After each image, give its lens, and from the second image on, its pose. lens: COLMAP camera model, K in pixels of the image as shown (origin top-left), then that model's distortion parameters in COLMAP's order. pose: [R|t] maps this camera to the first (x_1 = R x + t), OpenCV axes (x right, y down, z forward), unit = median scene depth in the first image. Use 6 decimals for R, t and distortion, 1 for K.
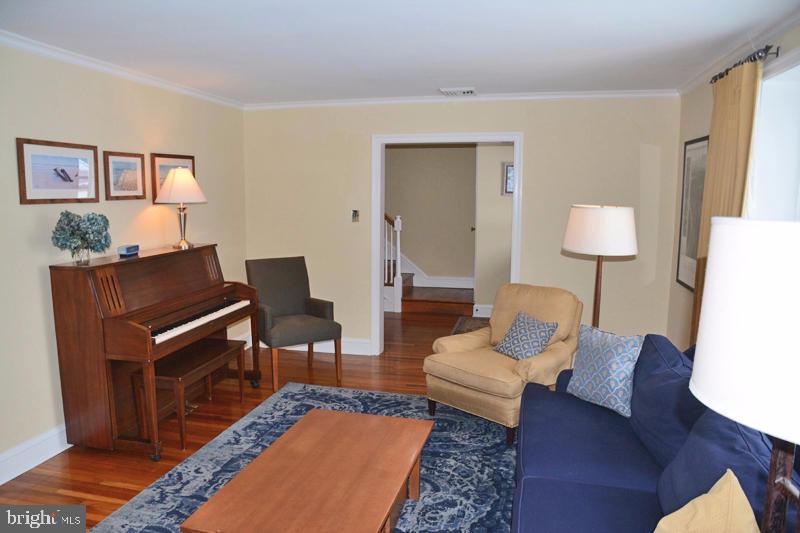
lens RADIAL K [[563.6, 0, 395.6], [0, 563.6, 270.1], [0, 0, 1]] dist [-0.125288, 0.072522]
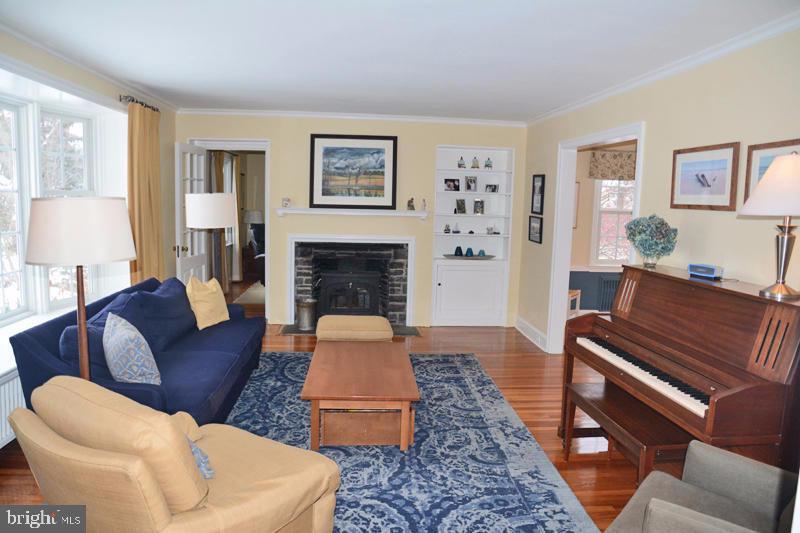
lens RADIAL K [[563.6, 0, 398.5], [0, 563.6, 269.5], [0, 0, 1]] dist [-0.125288, 0.072522]
pose [[-0.948902, 0.014156, -0.315253, 0.167156], [-0.068986, 0.965525, 0.251002, -0.189602], [0.307938, 0.259924, -0.915212, 1.462377]]
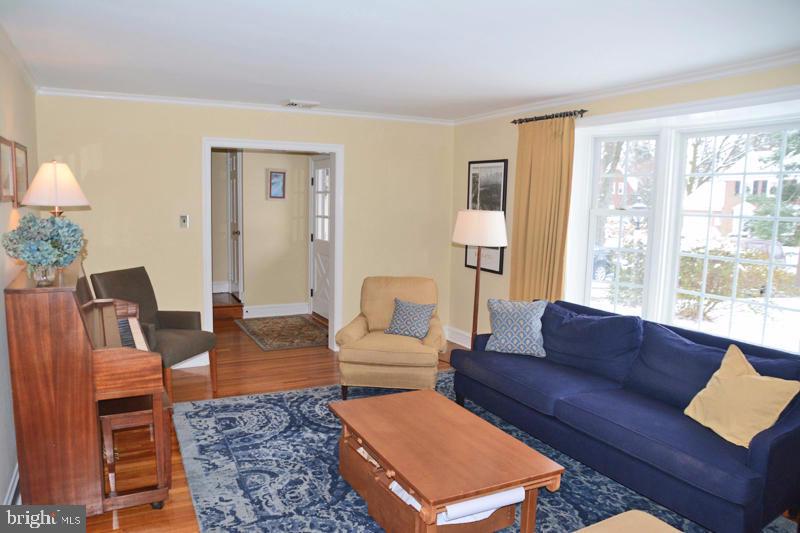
lens RADIAL K [[563.6, 0, 385.7], [0, 563.6, 270.4], [0, 0, 1]] dist [-0.125288, 0.072522]
pose [[0.766670, -0.065481, 0.638694, -0.558355], [0.069278, 0.997415, 0.019098, -0.010551], [-0.638293, 0.029606, 0.769224, 0.090284]]
